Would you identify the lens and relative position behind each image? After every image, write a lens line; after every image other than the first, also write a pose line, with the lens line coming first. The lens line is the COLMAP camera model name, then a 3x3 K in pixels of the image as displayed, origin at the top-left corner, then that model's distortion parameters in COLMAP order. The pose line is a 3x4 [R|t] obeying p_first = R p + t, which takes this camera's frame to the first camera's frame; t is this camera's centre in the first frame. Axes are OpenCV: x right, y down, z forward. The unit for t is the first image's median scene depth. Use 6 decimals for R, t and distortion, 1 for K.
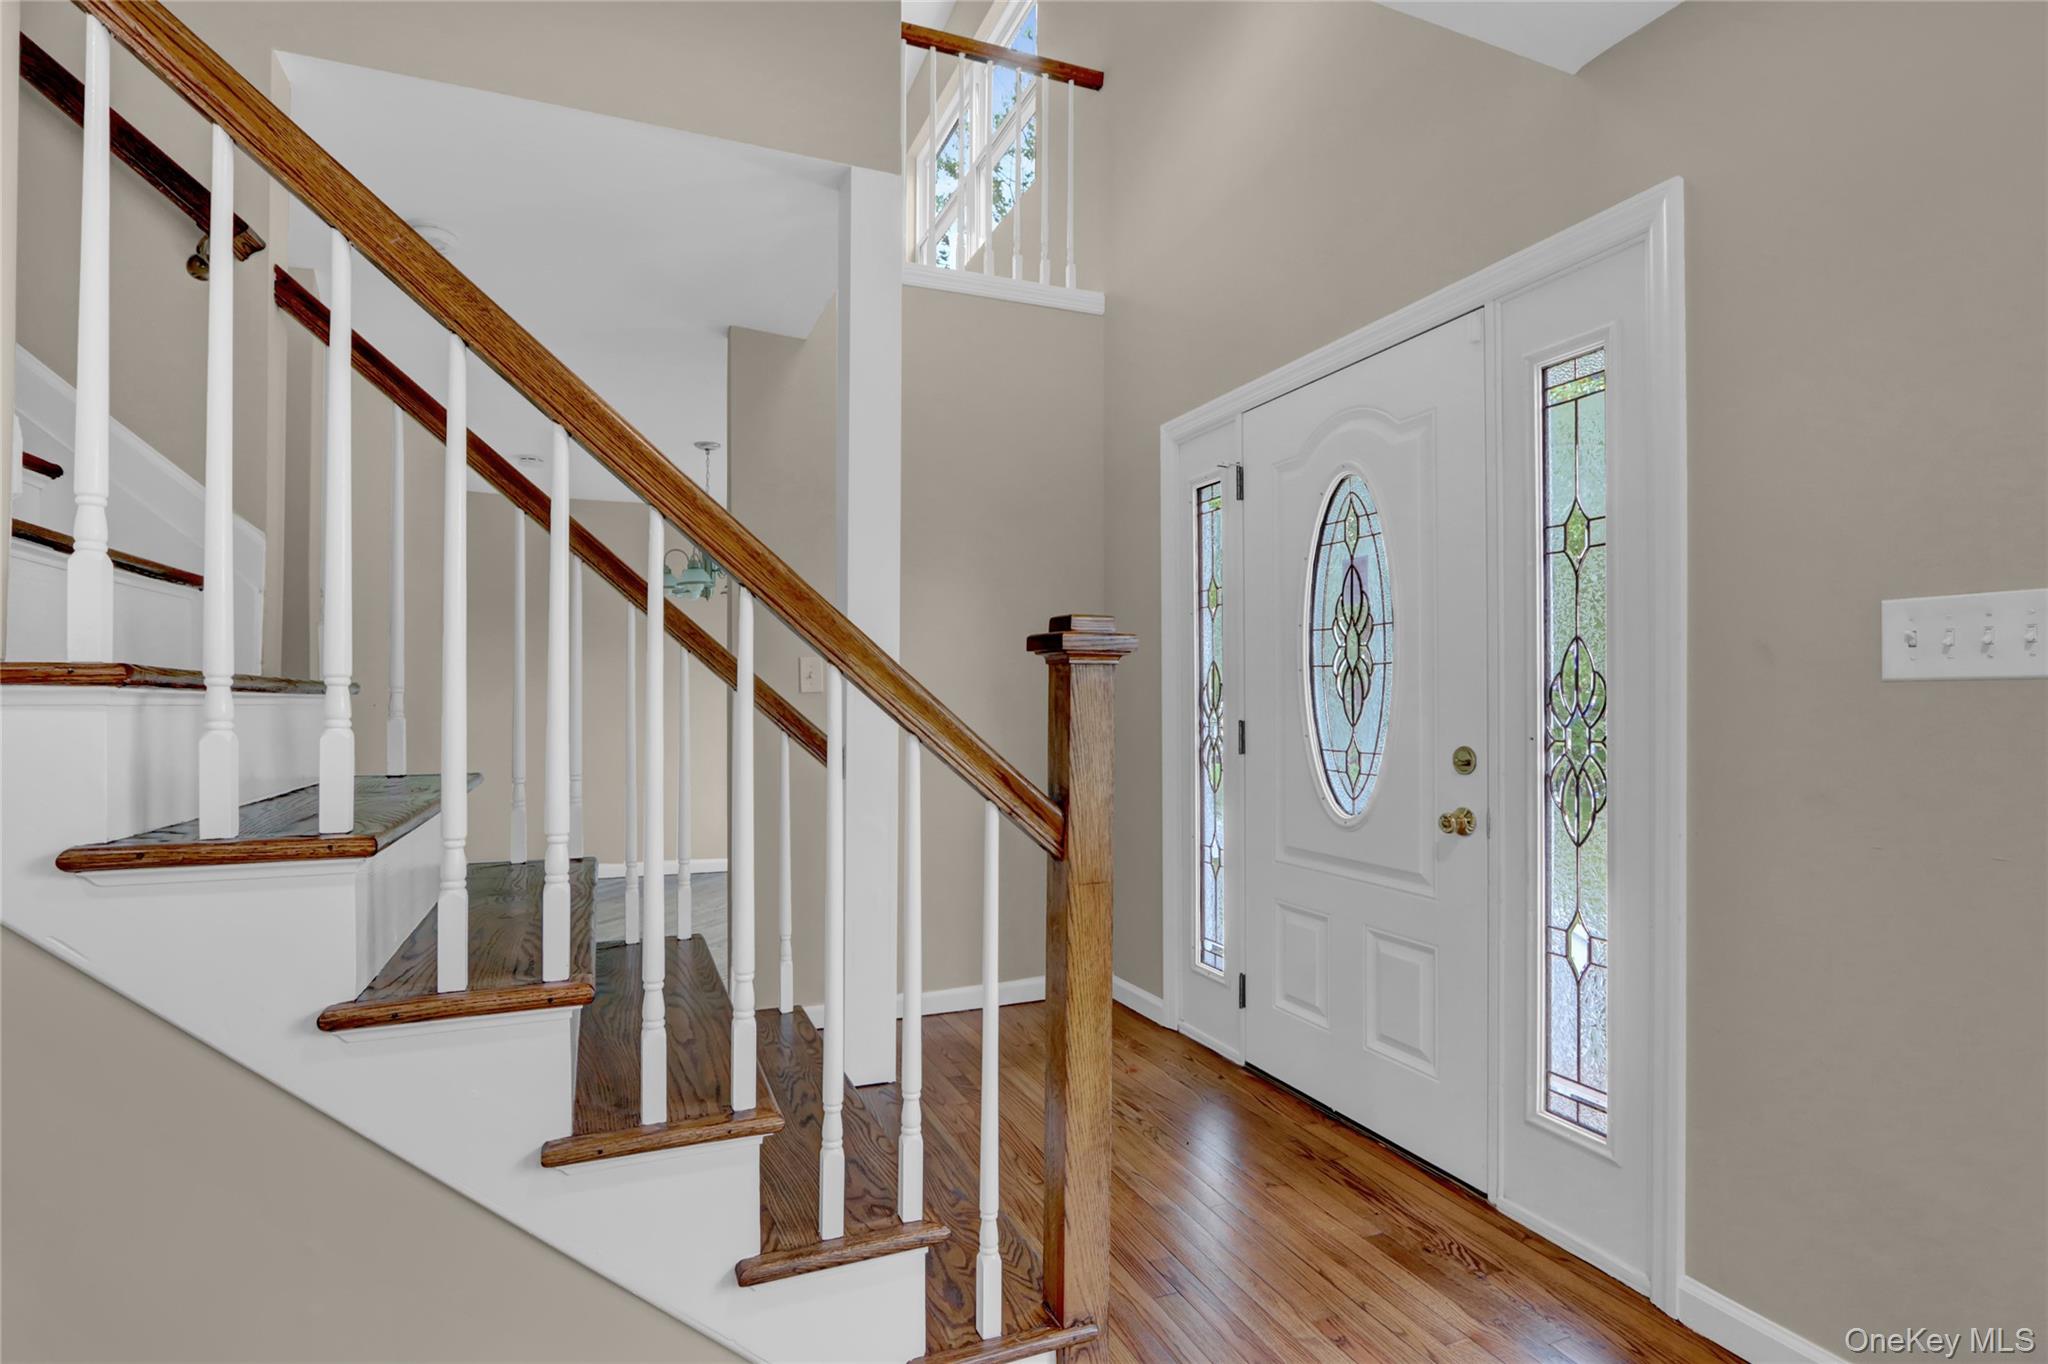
lens RADIAL K [[957.1, 0, 1002.7], [0, 957.1, 696.1], [0, 0, 1]] dist [-0.043939, -0.000023]
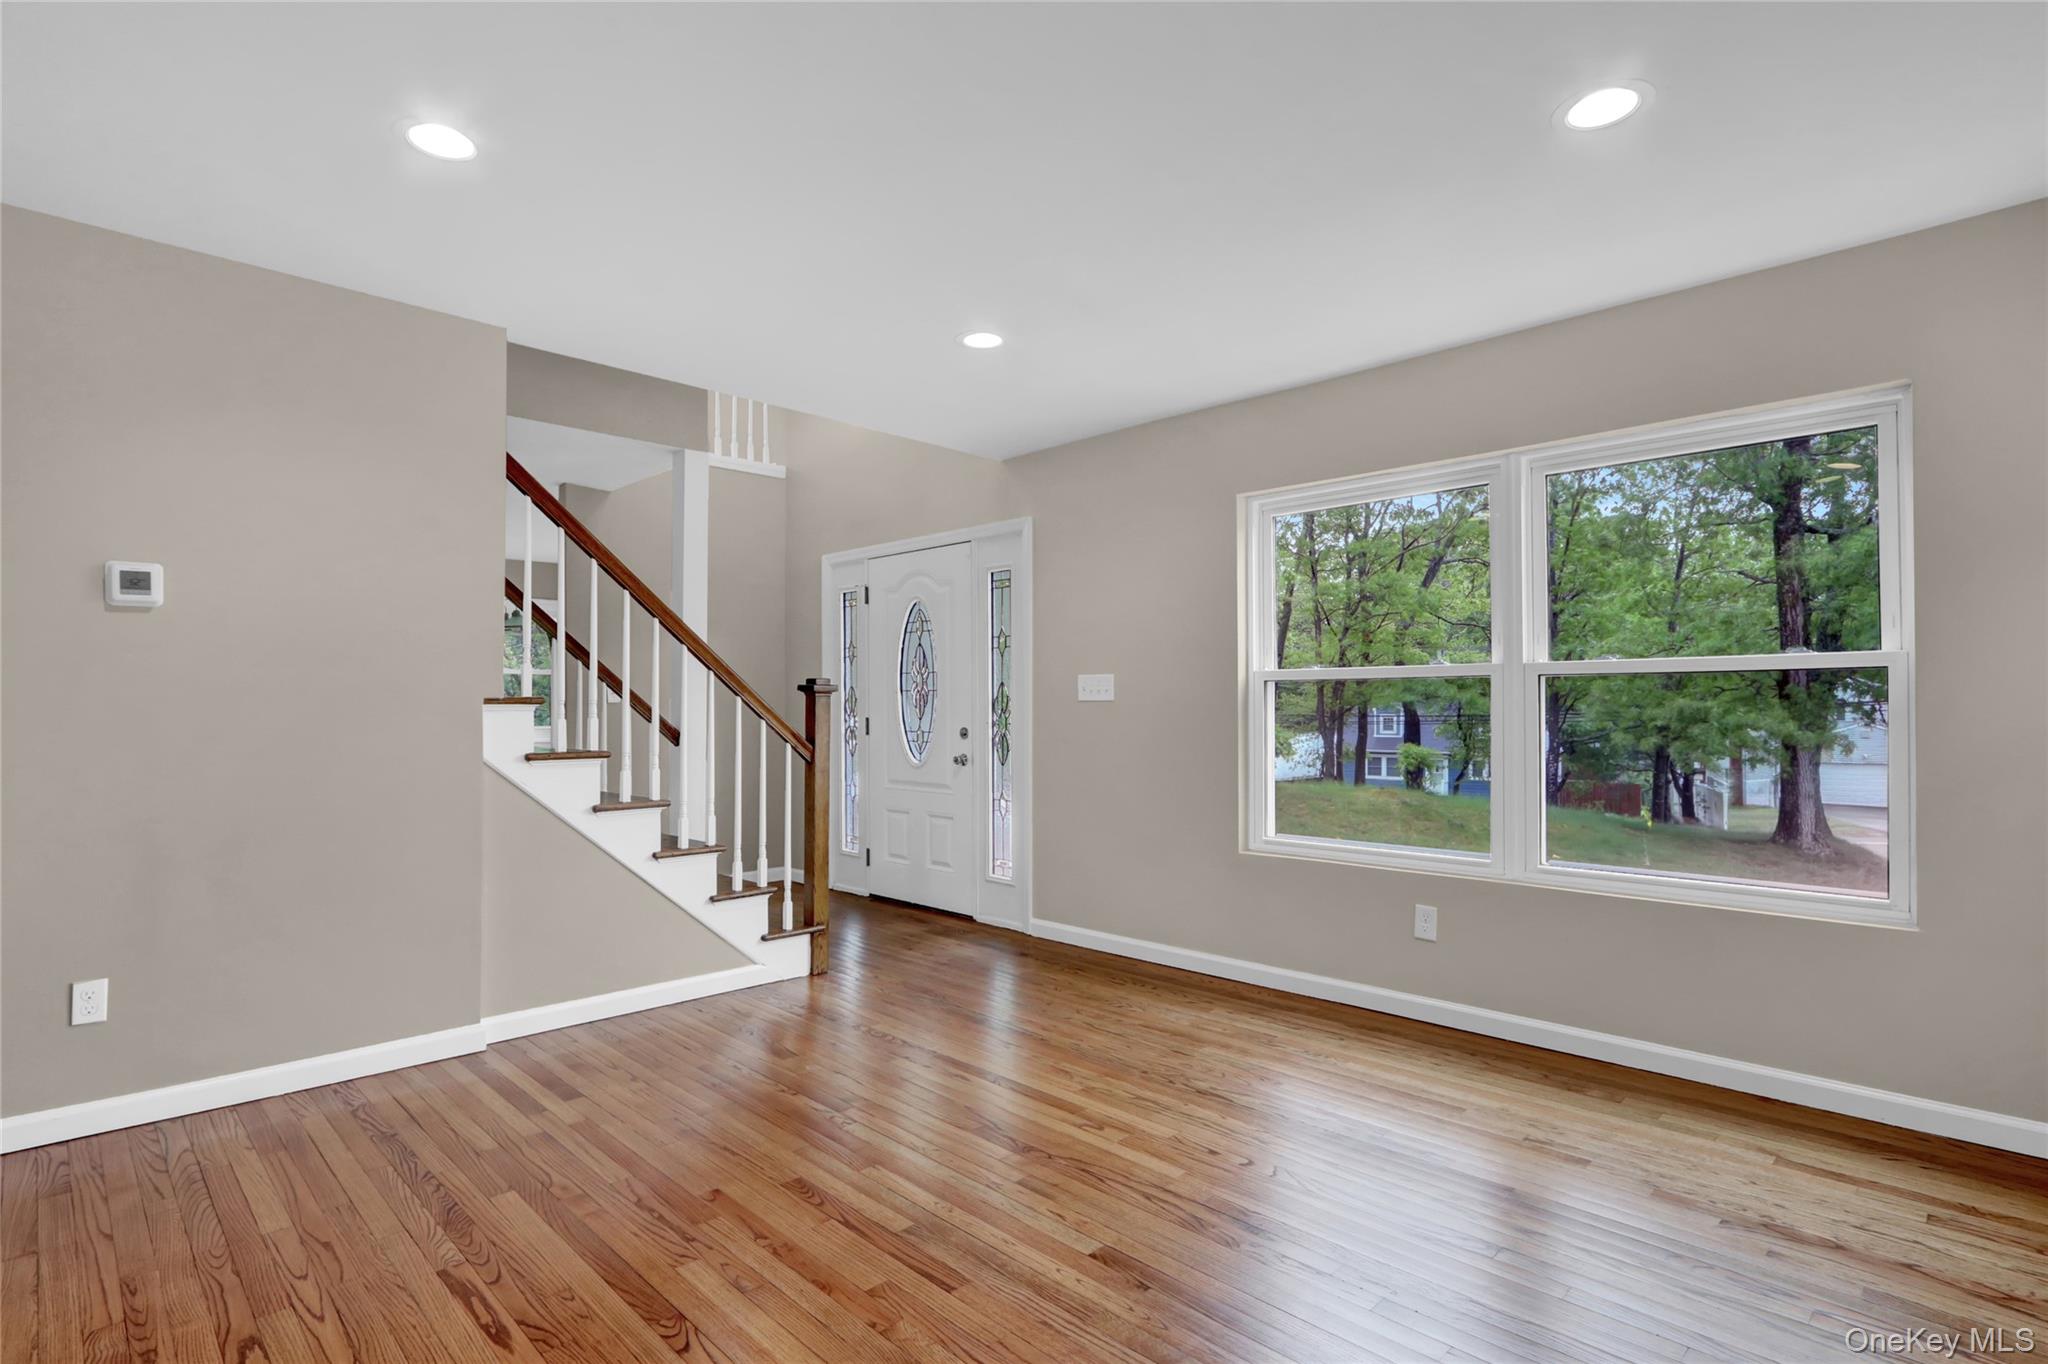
lens RADIAL K [[945.4, 0, 1025.5], [0, 945.4, 689.9], [0, 0, 1]] dist [0.028069, -0.000131]
pose [[0.910495, 0.004636, 0.413494, -0.339706], [0.001218, 0.999903, -0.013892, -0.006408], [-0.413519, 0.013153, 0.910401, -1.192184]]
